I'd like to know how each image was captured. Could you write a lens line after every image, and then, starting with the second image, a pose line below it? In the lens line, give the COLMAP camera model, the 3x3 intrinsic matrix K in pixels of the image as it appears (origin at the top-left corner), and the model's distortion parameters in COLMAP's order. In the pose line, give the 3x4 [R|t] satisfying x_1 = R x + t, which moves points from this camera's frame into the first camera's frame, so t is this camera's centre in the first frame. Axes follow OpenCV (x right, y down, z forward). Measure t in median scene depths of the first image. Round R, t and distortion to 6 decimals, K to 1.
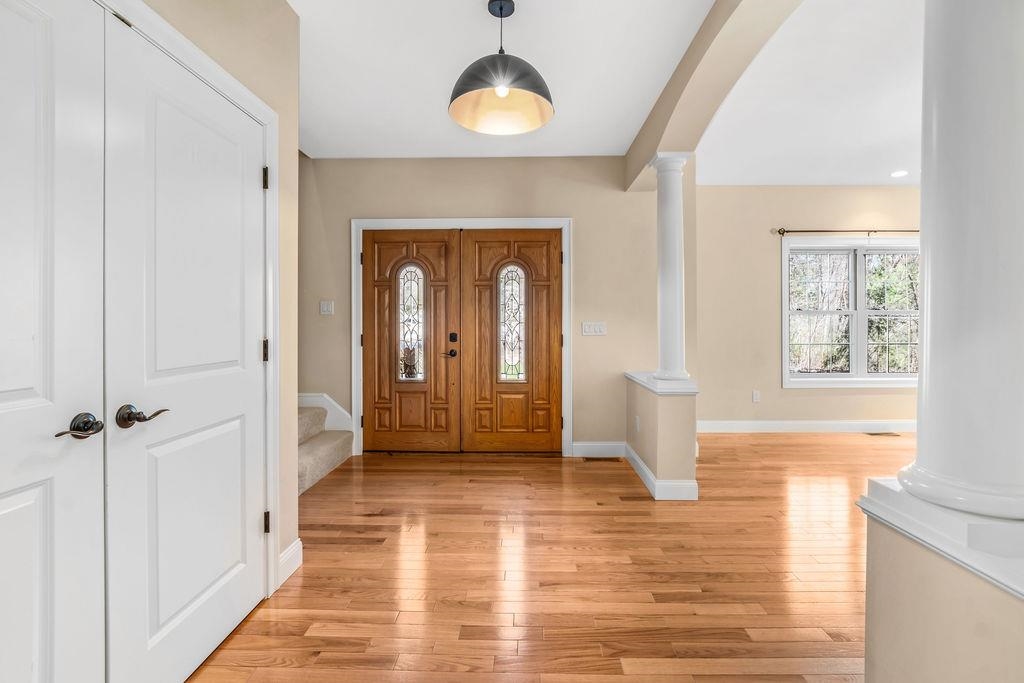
lens RADIAL K [[444.7, 0, 510.4], [0, 444.7, 331.6], [0, 0, 1]] dist [-0.018735, 0.003906]
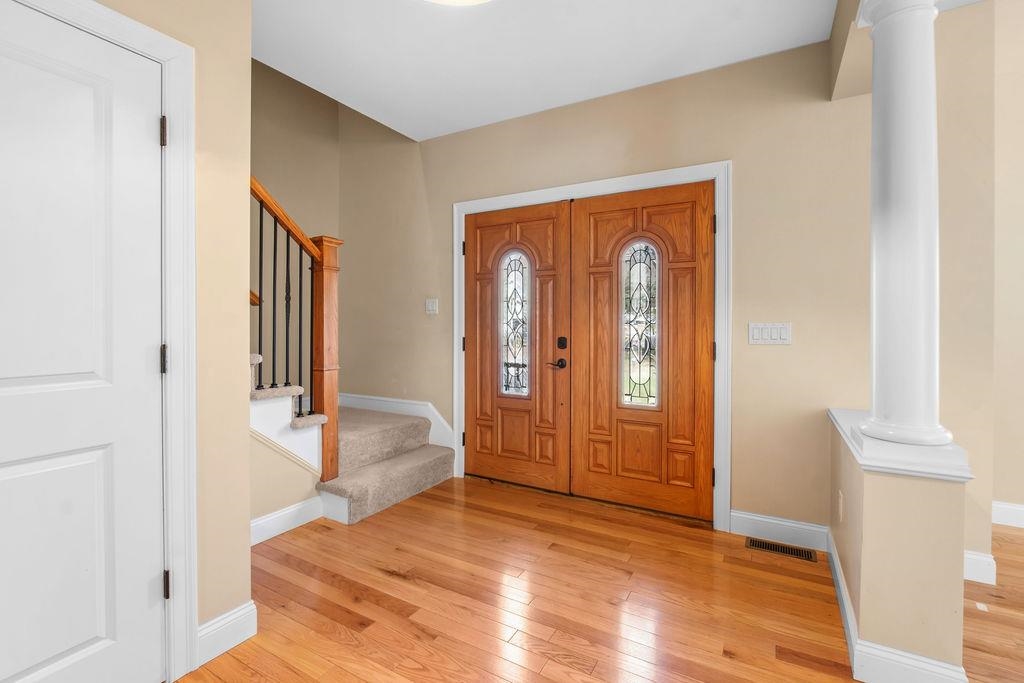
lens RADIAL K [[444.7, 0, 529.7], [0, 444.7, 330.9], [0, 0, 1]] dist [-0.018735, 0.003906]
pose [[0.890597, 0.009399, -0.454696, 0.169285], [-0.011747, 0.999928, -0.002340, -0.005048], [0.454641, 0.007426, 0.890644, 0.297265]]
